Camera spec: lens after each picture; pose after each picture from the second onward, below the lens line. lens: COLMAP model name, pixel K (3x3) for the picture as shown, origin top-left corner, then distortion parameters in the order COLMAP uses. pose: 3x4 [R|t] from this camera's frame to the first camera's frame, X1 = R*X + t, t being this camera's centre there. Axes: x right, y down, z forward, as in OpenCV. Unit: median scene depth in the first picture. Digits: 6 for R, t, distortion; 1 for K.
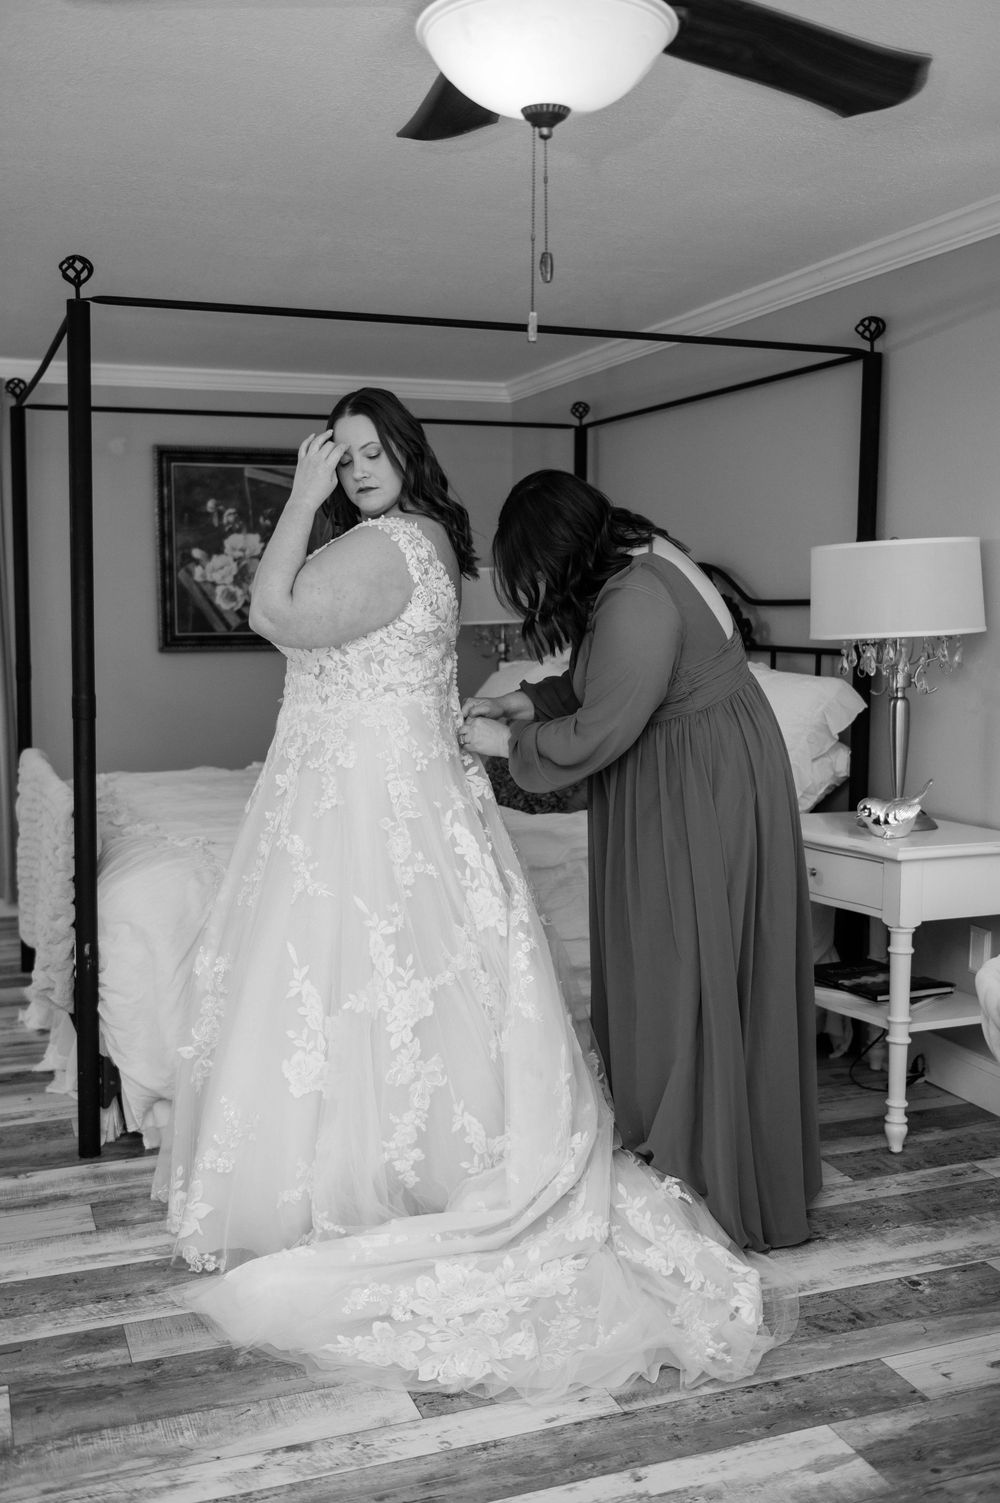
lens RADIAL K [[1688.1, 0, 500.0], [0, 1688.1, 751.5], [0, 0, 1]] dist [-0.039324, -0.006371]
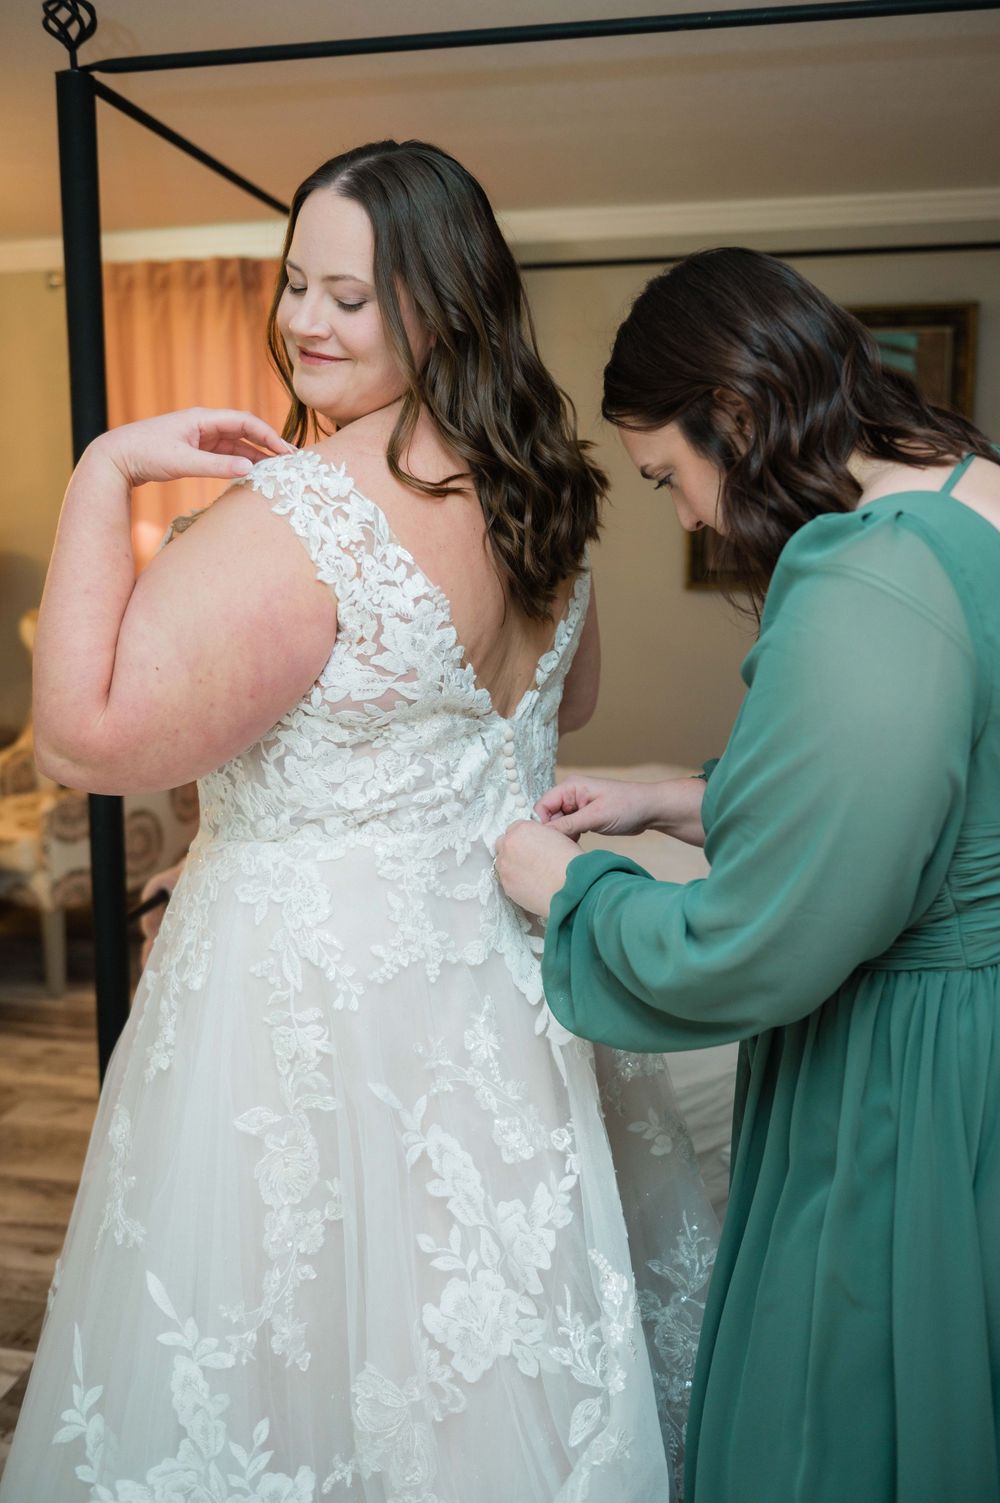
lens RADIAL K [[1688.1, 0, 500.0], [0, 1688.1, 751.5], [0, 0, 1]] dist [-0.039324, -0.006371]
pose [[0.825425, 0.058744, -0.561446, 0.237261], [-0.008348, 0.995732, 0.091909, -0.099091], [0.564449, -0.071177, 0.822393, 0.660796]]
